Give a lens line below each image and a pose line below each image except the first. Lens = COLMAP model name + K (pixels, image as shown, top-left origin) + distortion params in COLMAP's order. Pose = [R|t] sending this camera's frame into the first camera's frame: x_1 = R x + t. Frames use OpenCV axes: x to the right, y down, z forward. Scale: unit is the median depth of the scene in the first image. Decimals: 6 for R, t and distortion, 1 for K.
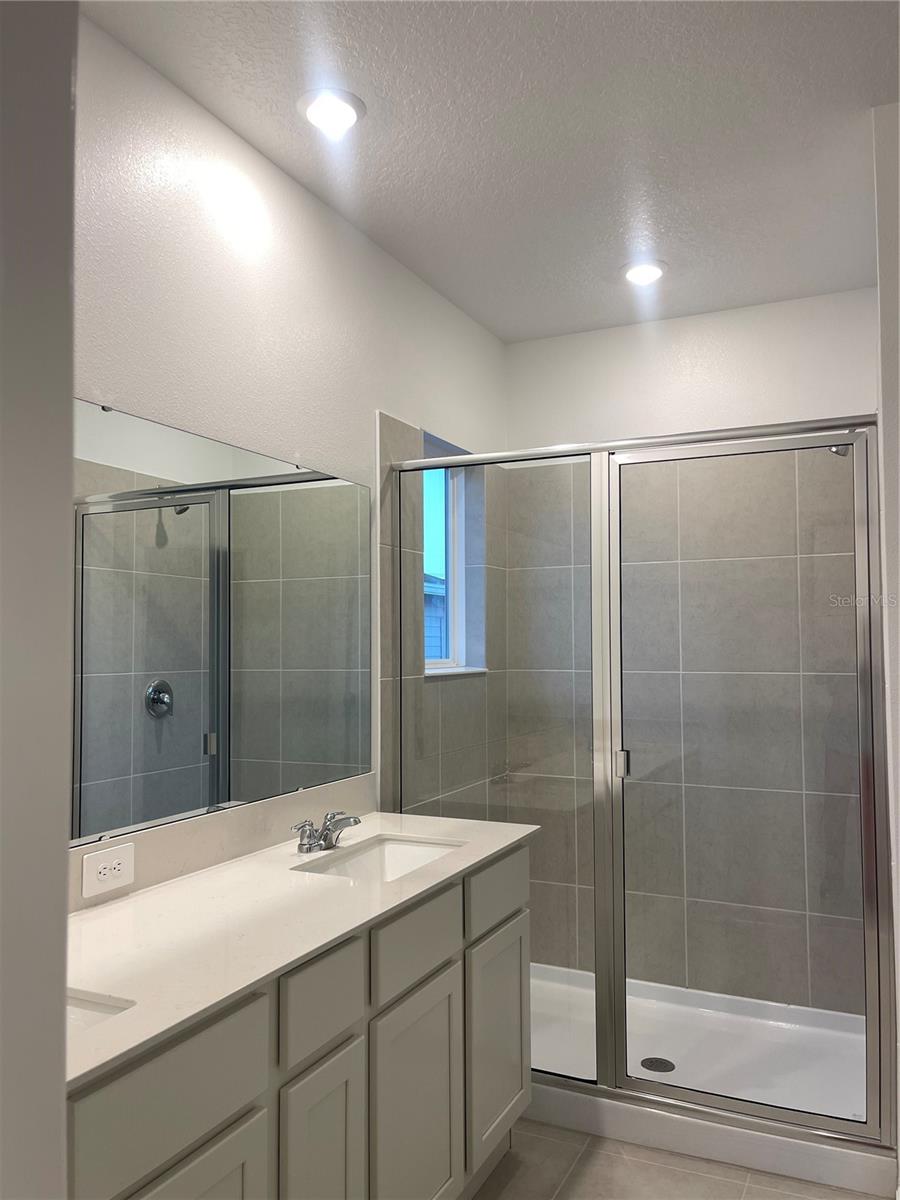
lens RADIAL K [[902.7, 0, 450.0], [0, 902.7, 600.0], [0, 0, 1]] dist [0.094759, -0.141708]
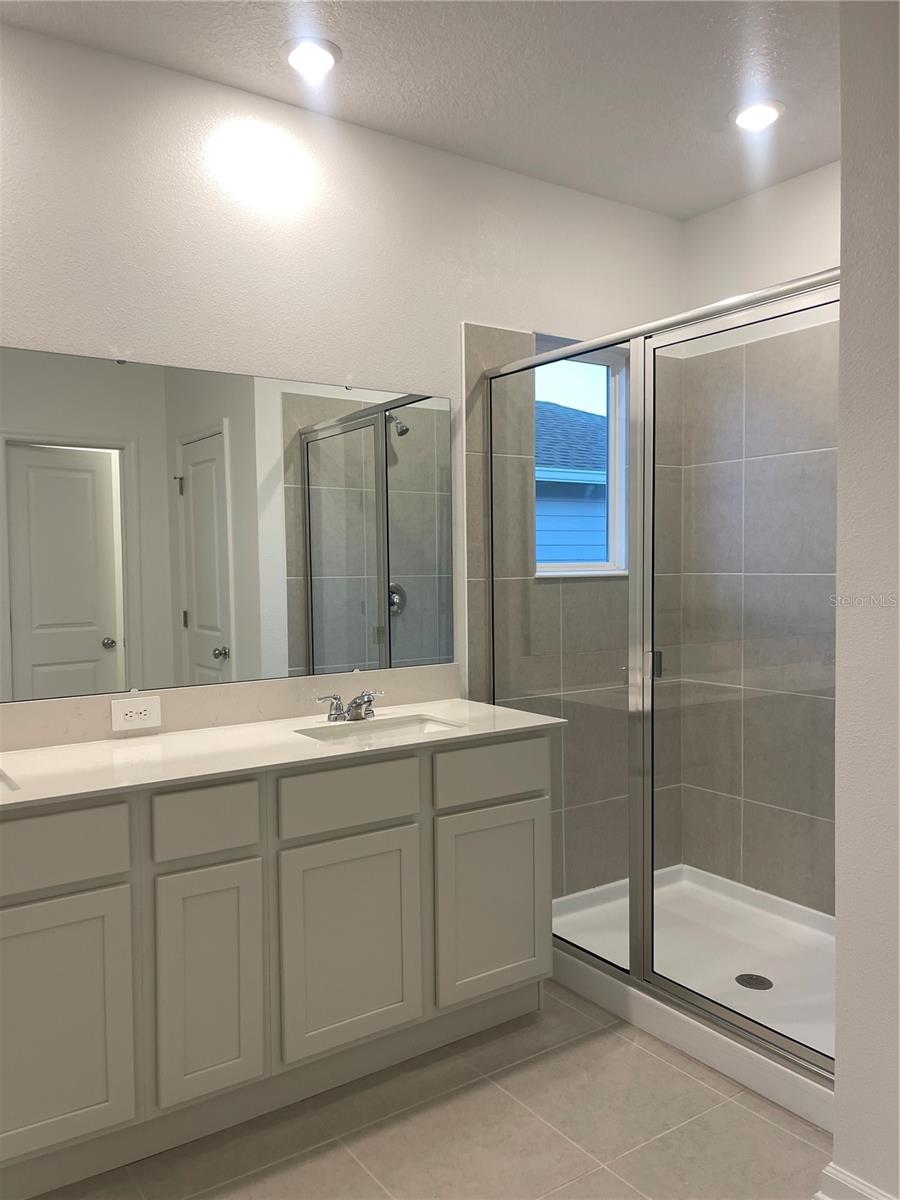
lens RADIAL K [[913.1, 0, 450.8], [0, 913.1, 606.4], [0, 0, 1]] dist [0.072494, -0.076645]
pose [[0.867302, 0.015636, -0.497537, 0.448462], [0.034712, 0.995174, 0.091784, 0.019302], [0.496571, -0.096874, 0.862573, 0.050542]]
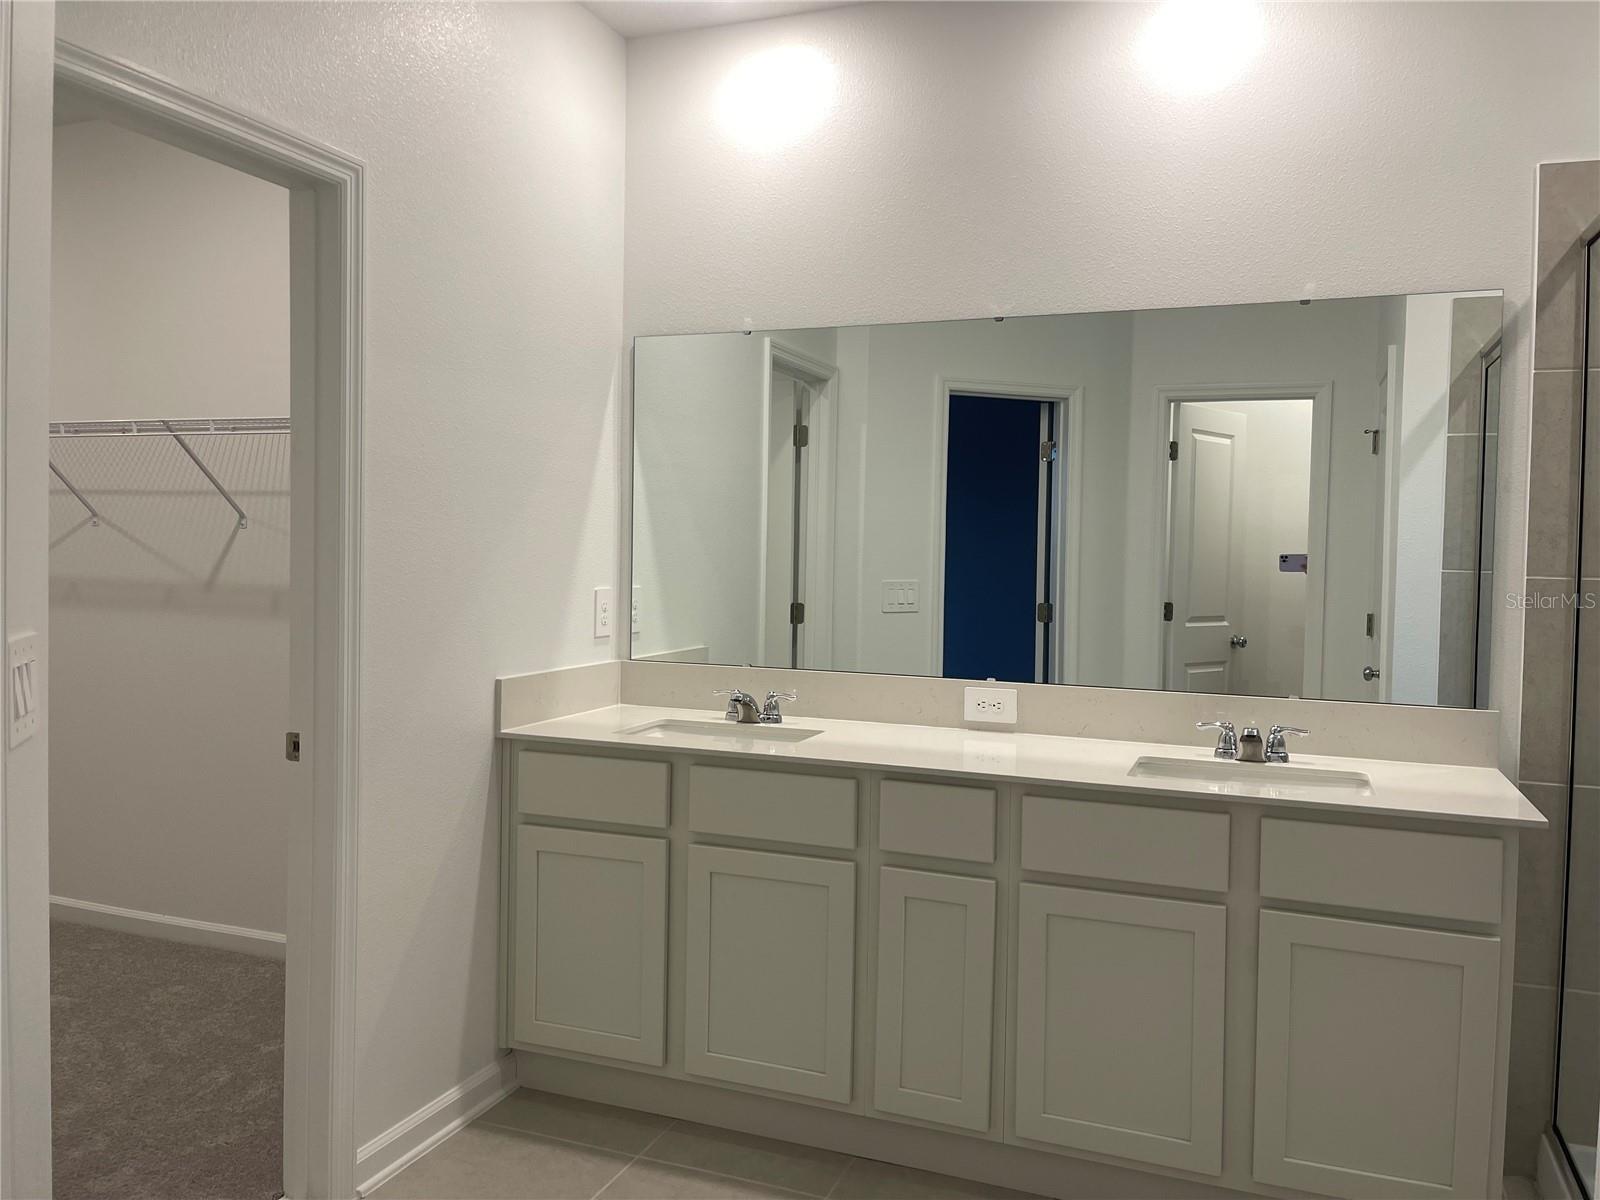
lens RADIAL K [[1240.6, 0, 802.9], [0, 1240.6, 588.1], [0, 0, 1]] dist [0.005897, -0.005060]
pose [[0.061182, 0.038075, -0.997400, 0.799000], [0.031922, 0.998686, 0.040082, 0.042477], [0.997616, -0.034291, 0.059886, 0.423796]]
